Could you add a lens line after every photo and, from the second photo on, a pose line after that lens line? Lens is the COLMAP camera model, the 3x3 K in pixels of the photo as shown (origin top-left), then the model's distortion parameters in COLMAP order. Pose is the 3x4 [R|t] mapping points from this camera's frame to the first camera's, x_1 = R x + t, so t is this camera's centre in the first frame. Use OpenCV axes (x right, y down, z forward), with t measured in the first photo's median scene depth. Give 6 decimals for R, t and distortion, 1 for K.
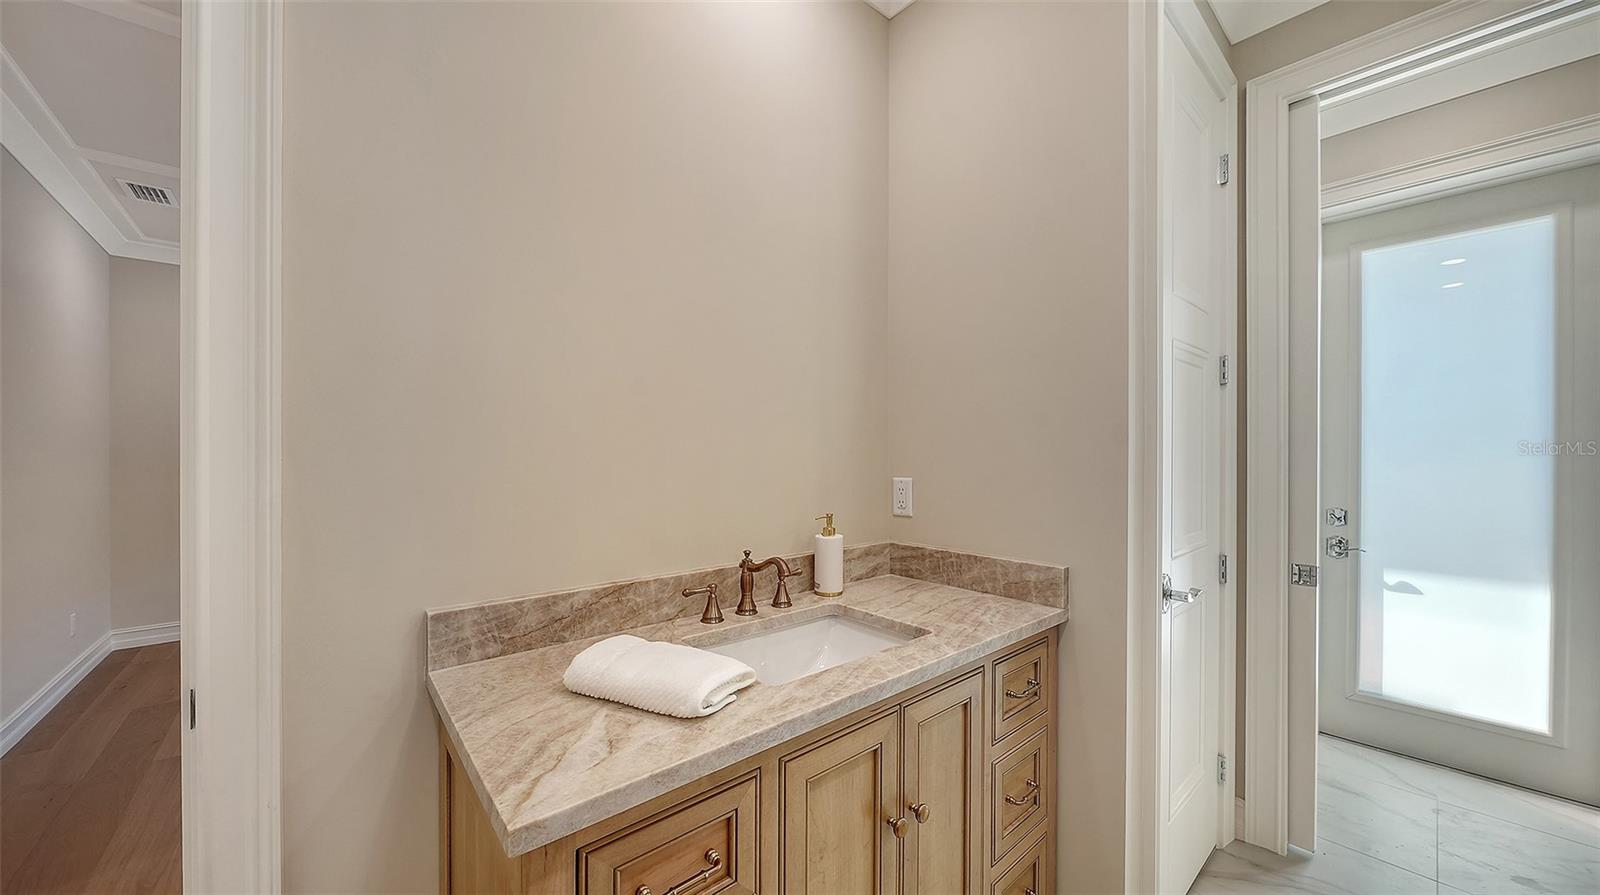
lens RADIAL K [[558.0, 0, 803.0], [0, 558.0, 451.4], [0, 0, 1]] dist [0.000780, 0.000149]
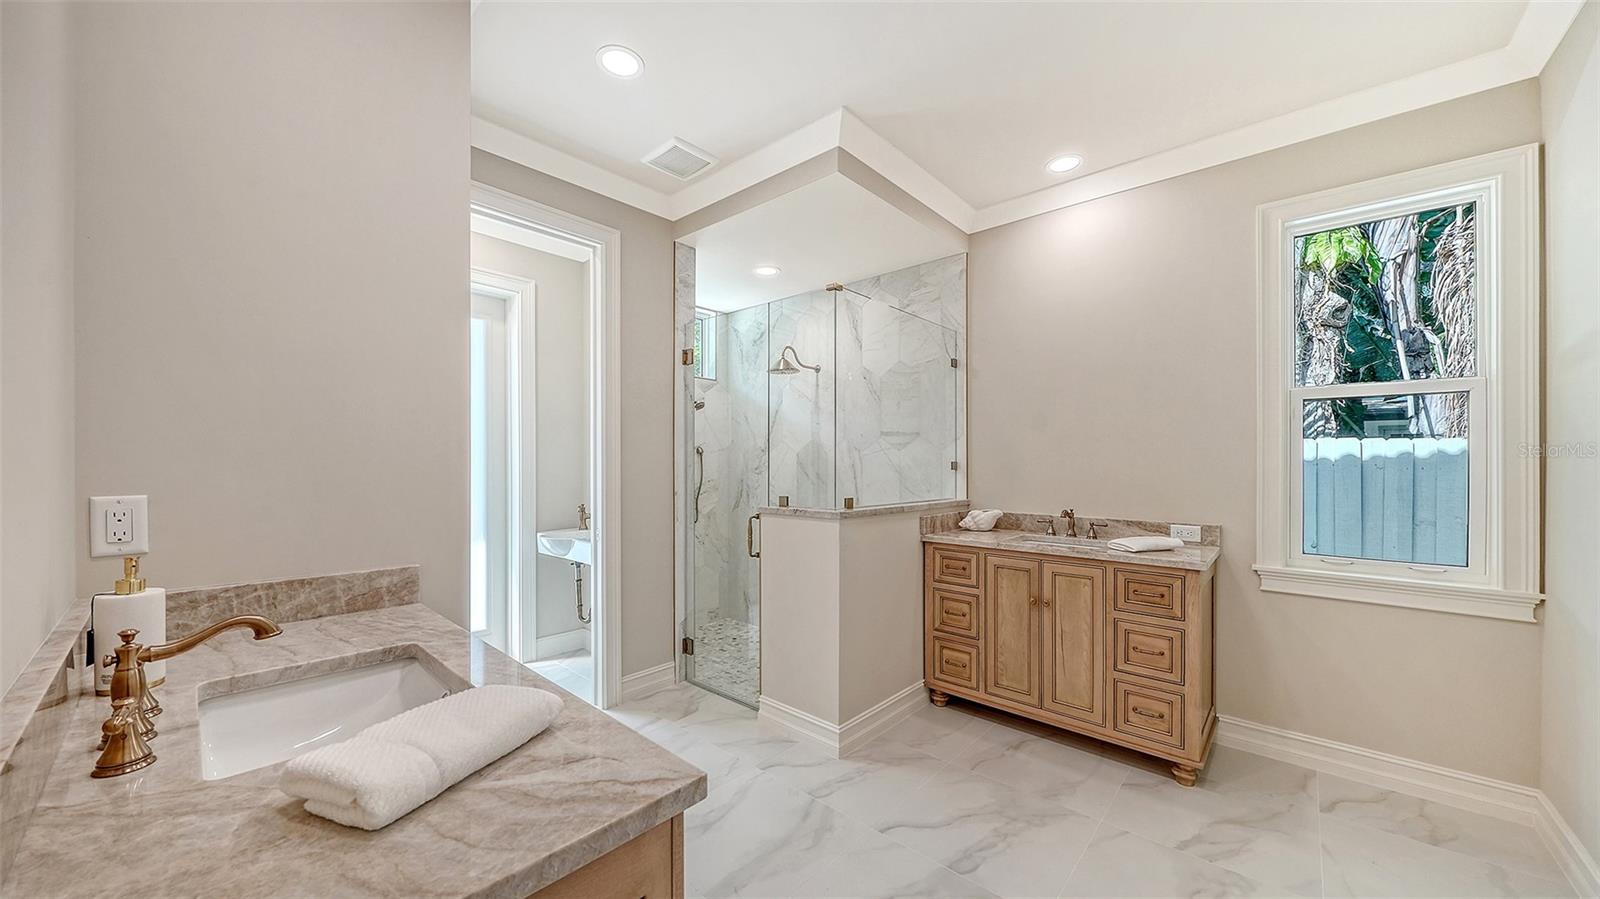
lens RADIAL K [[558.0, 0, 804.2], [0, 558.0, 441.6], [0, 0, 1]] dist [0.000780, 0.000149]
pose [[-0.129167, 0.042663, 0.990705, -0.709579], [-0.013550, 0.998905, -0.044783, 0.004296], [-0.991530, -0.019209, -0.128447, 0.380901]]
